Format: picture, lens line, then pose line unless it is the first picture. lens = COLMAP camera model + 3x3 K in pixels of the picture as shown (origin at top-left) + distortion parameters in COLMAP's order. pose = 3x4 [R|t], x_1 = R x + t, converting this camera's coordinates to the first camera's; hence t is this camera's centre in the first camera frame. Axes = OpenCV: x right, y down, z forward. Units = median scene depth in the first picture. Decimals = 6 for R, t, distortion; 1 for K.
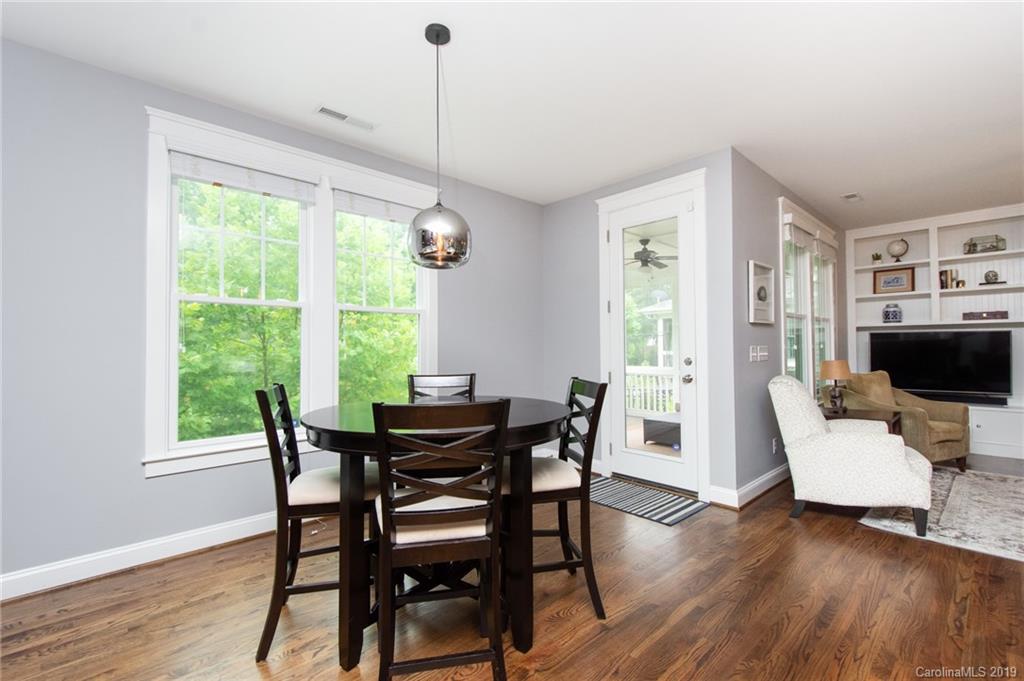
lens RADIAL K [[457.4, 0, 512.0], [0, 457.4, 340.5], [0, 0, 1]] dist [0.001392, 0.000254]
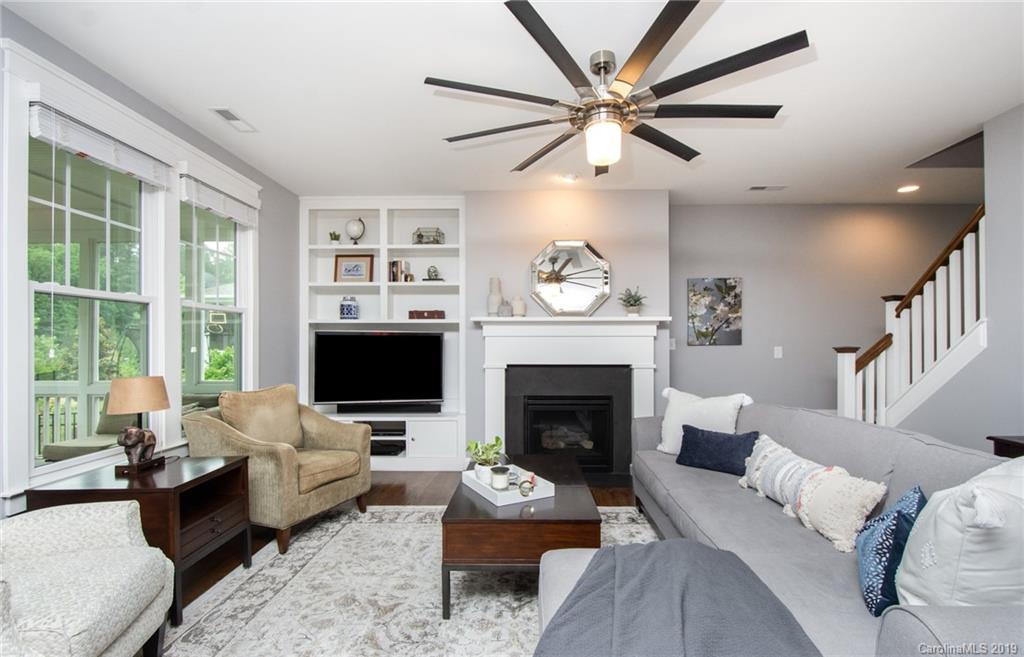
lens RADIAL K [[474.5, 0, 514.3], [0, 474.5, 342.5], [0, 0, 1]] dist [-0.001795, -0.000393]
pose [[0.702104, 0.009129, 0.712016, 0.467689], [-0.015441, 0.999878, 0.002405, -0.004295], [-0.711907, -0.012683, 0.702159, 0.208208]]
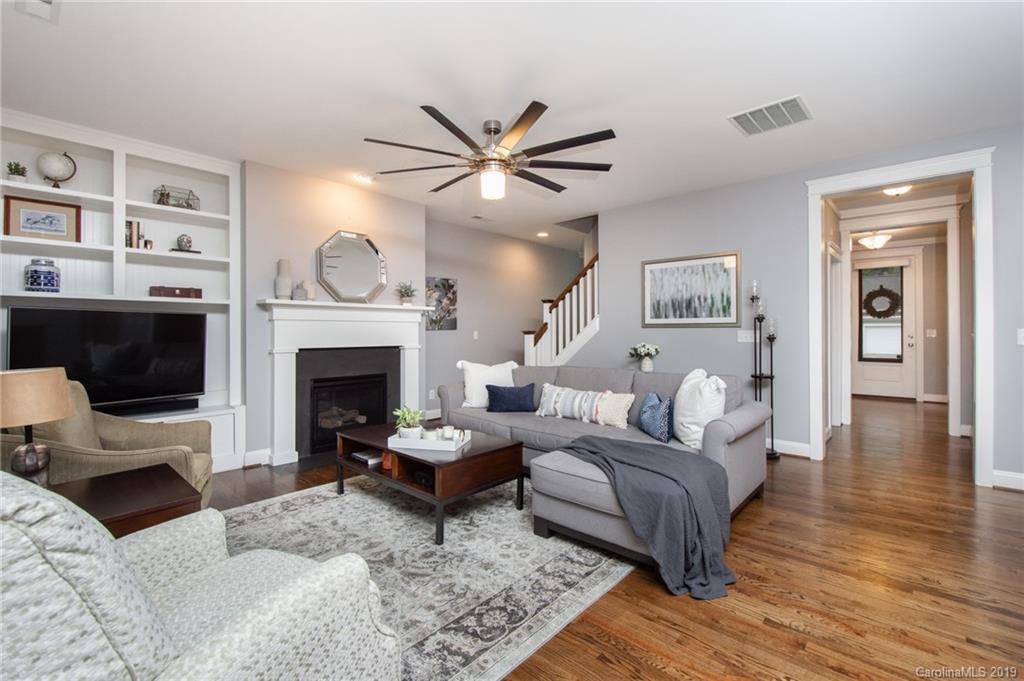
lens RADIAL K [[473.0, 0, 507.1], [0, 473.0, 329.5], [0, 0, 1]] dist [-0.002848, -0.000614]
pose [[-0.082724, 0.012312, 0.996496, 0.207106], [-0.012763, 0.999829, -0.013413, 0.009666], [-0.996491, -0.013828, -0.082552, 0.503233]]
